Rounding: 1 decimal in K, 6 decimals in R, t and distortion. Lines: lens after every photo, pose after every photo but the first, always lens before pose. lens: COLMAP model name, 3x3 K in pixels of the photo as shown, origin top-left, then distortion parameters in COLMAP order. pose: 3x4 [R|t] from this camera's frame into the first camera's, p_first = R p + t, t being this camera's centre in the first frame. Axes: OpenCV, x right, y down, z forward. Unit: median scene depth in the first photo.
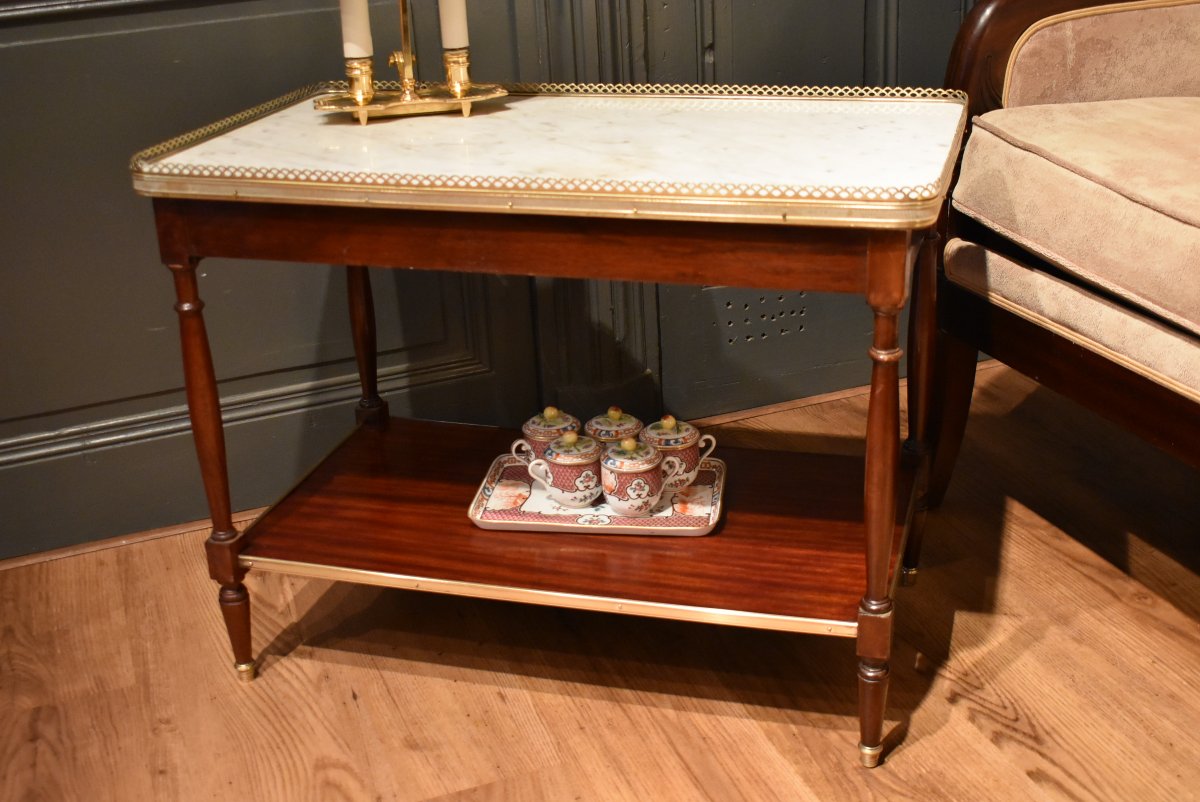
lens RADIAL K [[1465.9, 0, 607.2], [0, 1465.9, 401.1], [0, 0, 1]] dist [-0.055788, 0.000000]
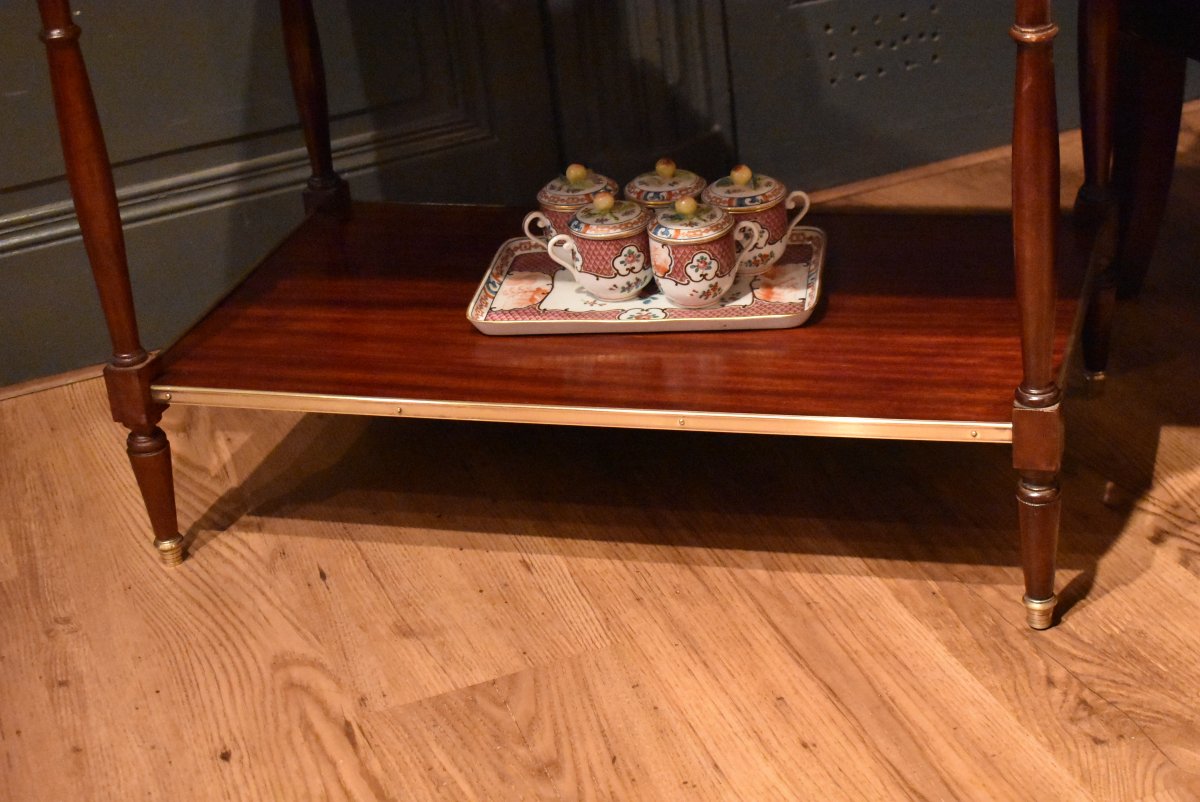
lens RADIAL K [[2159.5, 0, 609.2], [0, 2159.5, 401.6], [0, 0, 1]] dist [0.006921, 0.000000]
pose [[0.998242, -0.046957, -0.036158, 0.010836], [0.049223, 0.996699, 0.064566, 0.054655], [0.033007, -0.066232, 0.997258, -0.053714]]
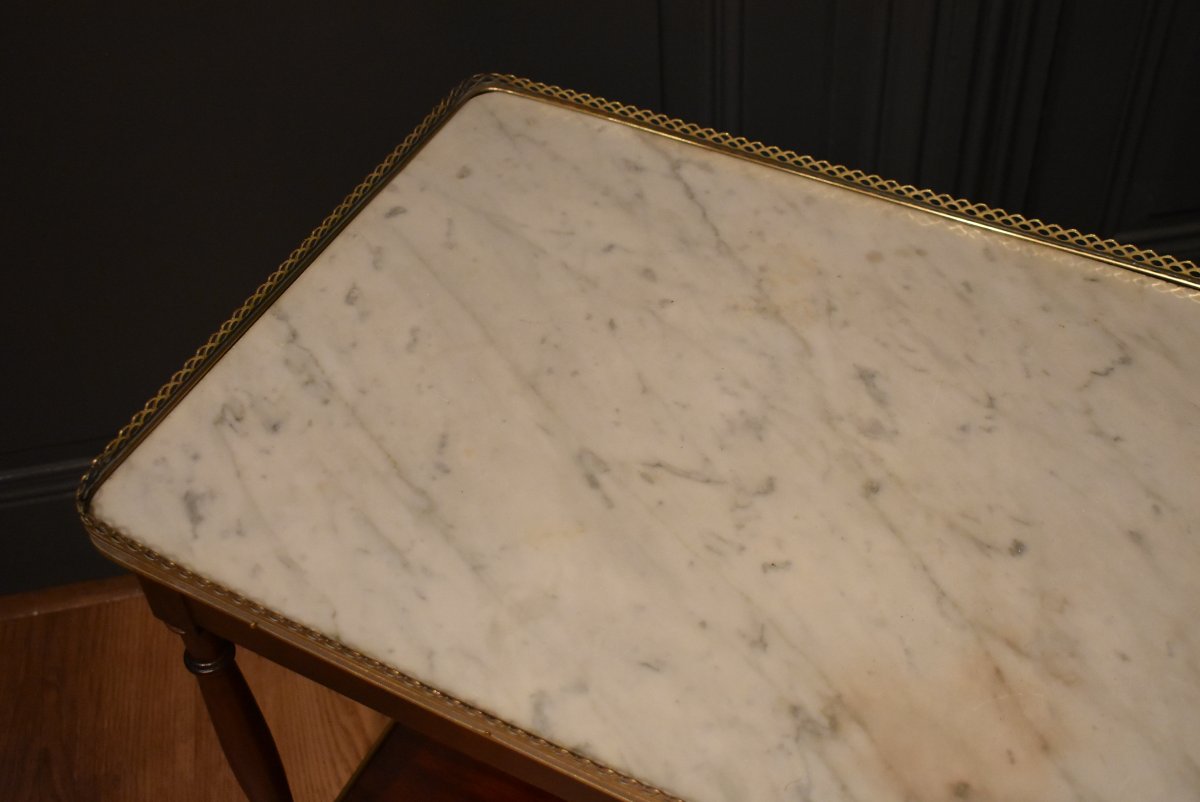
lens RADIAL K [[1500.7, 0, 606.3], [0, 1500.7, 405.7], [0, 0, 1]] dist [-0.052872, 0.000000]
pose [[0.980967, 0.142131, -0.132299, -0.058766], [-0.071622, 0.898144, 0.433829, -0.393370], [0.180485, -0.416097, 0.891229, 0.489845]]
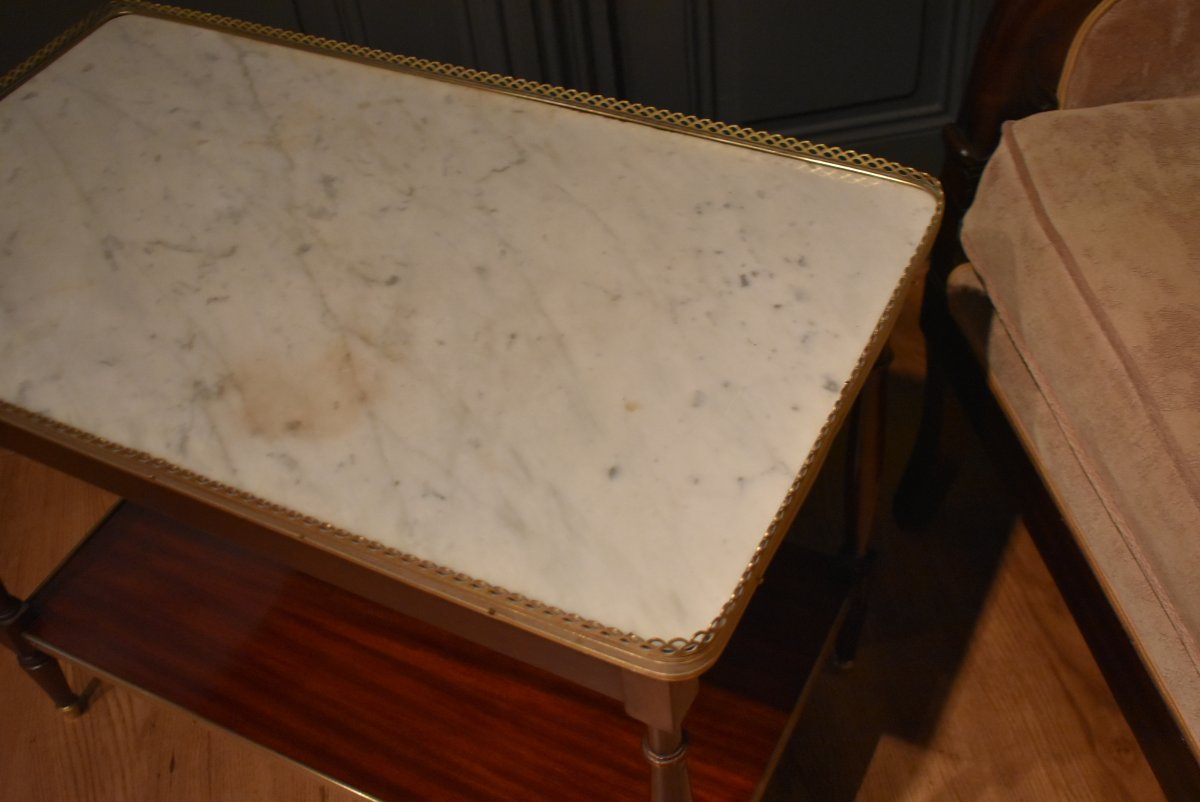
lens RADIAL K [[1372.5, 0, 607.2], [0, 1372.5, 403.8], [0, 0, 1]] dist [-0.065487, 0.000000]
pose [[0.982987, 0.105632, -0.150262, 0.194249], [-0.035642, 0.912232, 0.408121, -0.354132], [0.180184, -0.395821, 0.900477, 0.380299]]
